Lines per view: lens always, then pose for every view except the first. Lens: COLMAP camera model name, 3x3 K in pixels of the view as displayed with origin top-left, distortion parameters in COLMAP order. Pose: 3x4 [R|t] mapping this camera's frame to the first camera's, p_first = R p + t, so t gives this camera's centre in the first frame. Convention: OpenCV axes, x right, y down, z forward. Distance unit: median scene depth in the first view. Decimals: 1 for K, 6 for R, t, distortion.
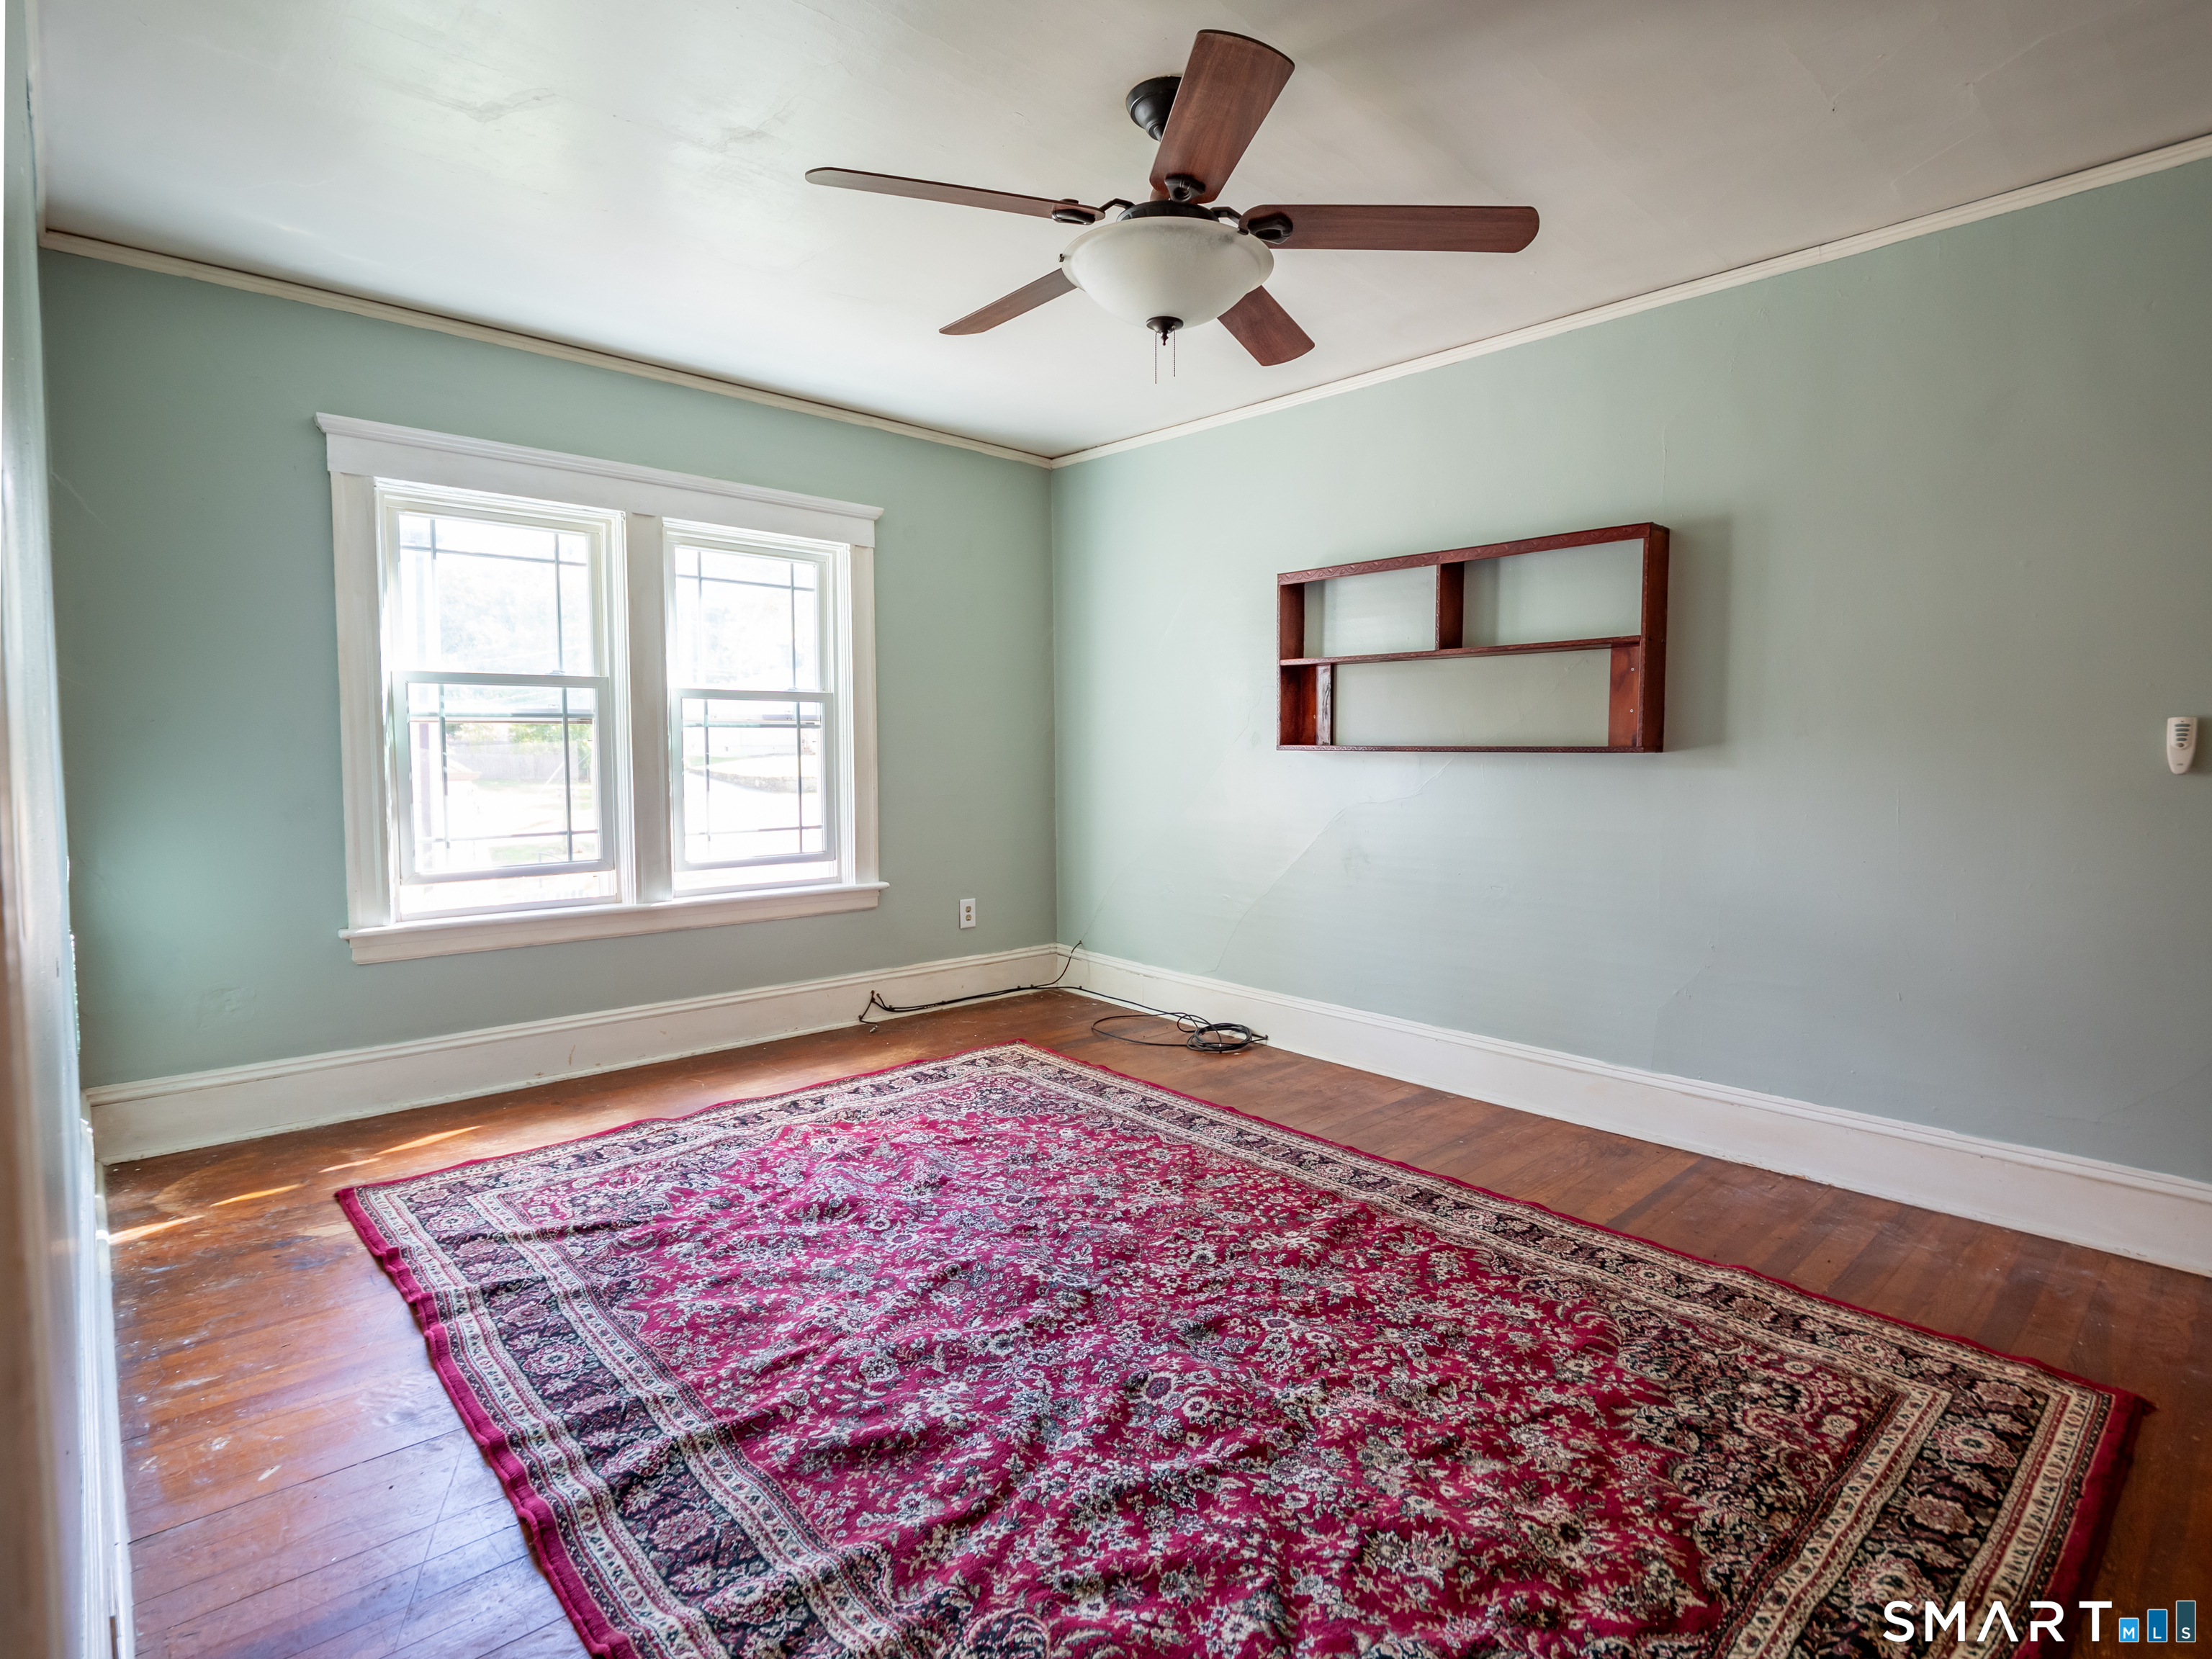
lens RADIAL K [[1112.1, 0, 1107.2], [0, 1112.1, 815.5], [0, 0, 1]] dist [-0.009987, -0.000916]
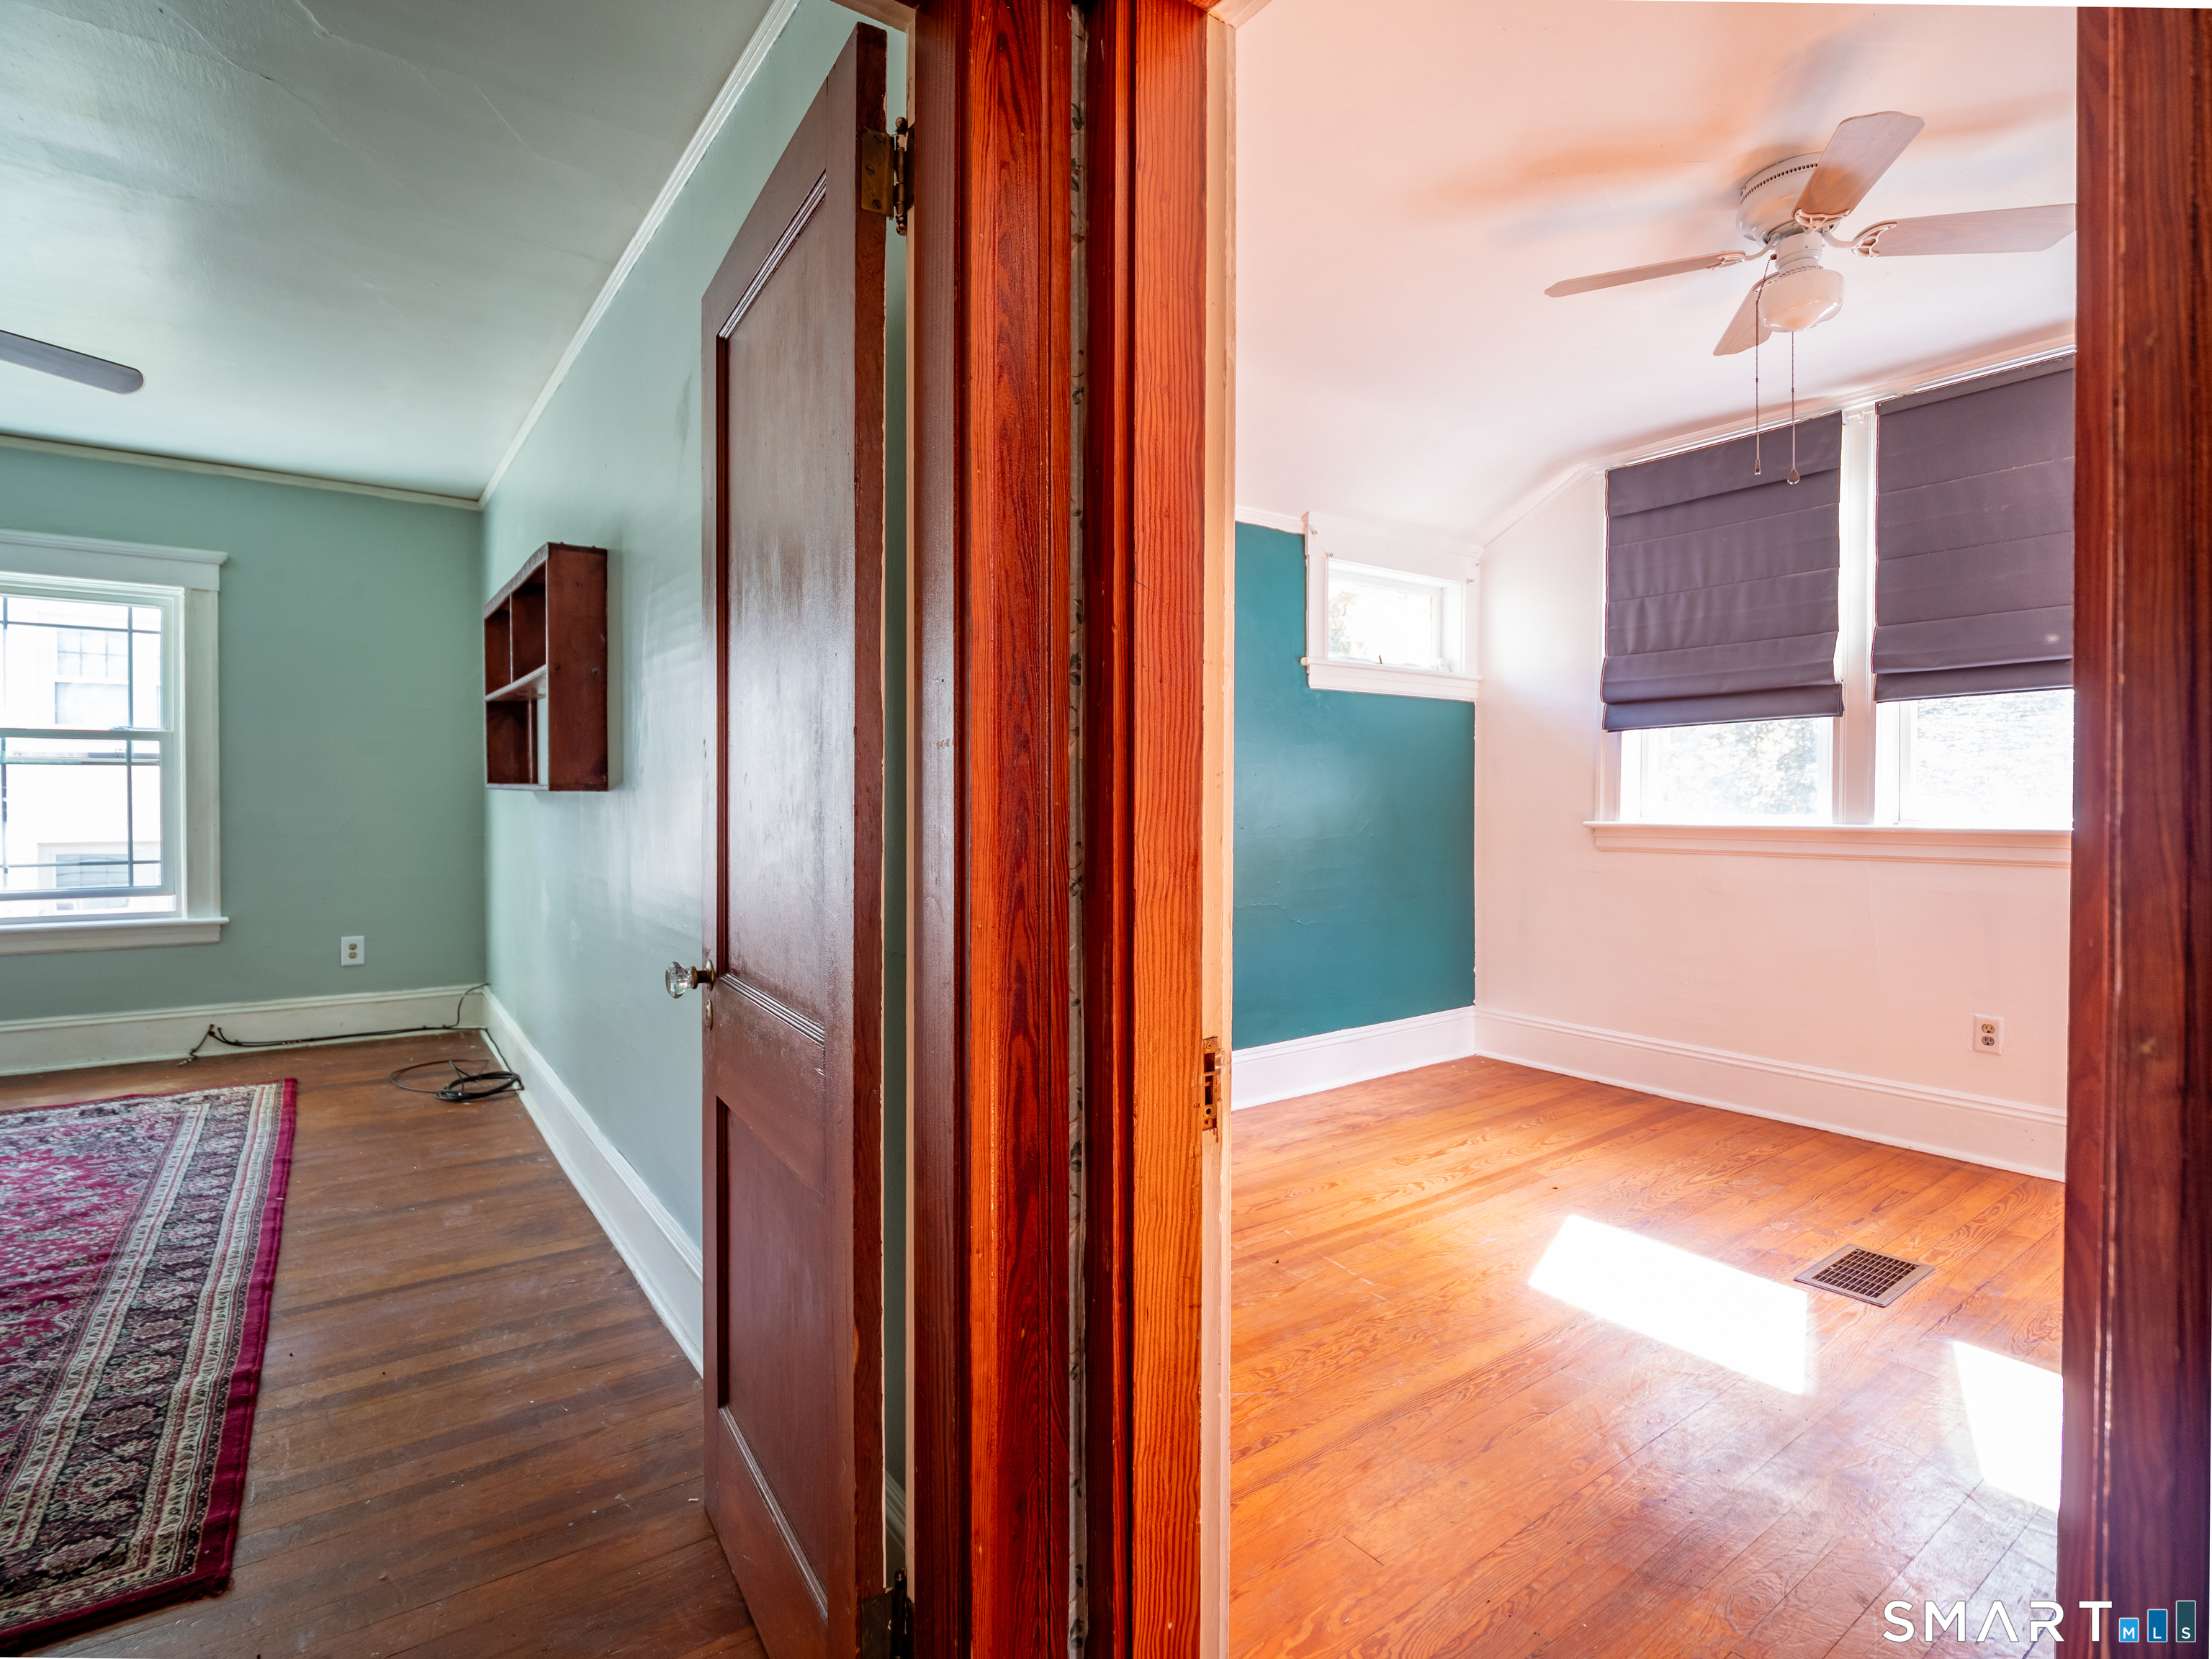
lens RADIAL K [[1092.1, 0, 1098.2], [0, 1092.1, 810.0], [0, 0, 1]] dist [-0.013149, -0.001906]
pose [[0.992309, 0.004978, -0.123684, 0.751976], [-0.010825, 0.998853, -0.046643, -0.000482], [0.123310, 0.047623, 0.991225, 0.123573]]
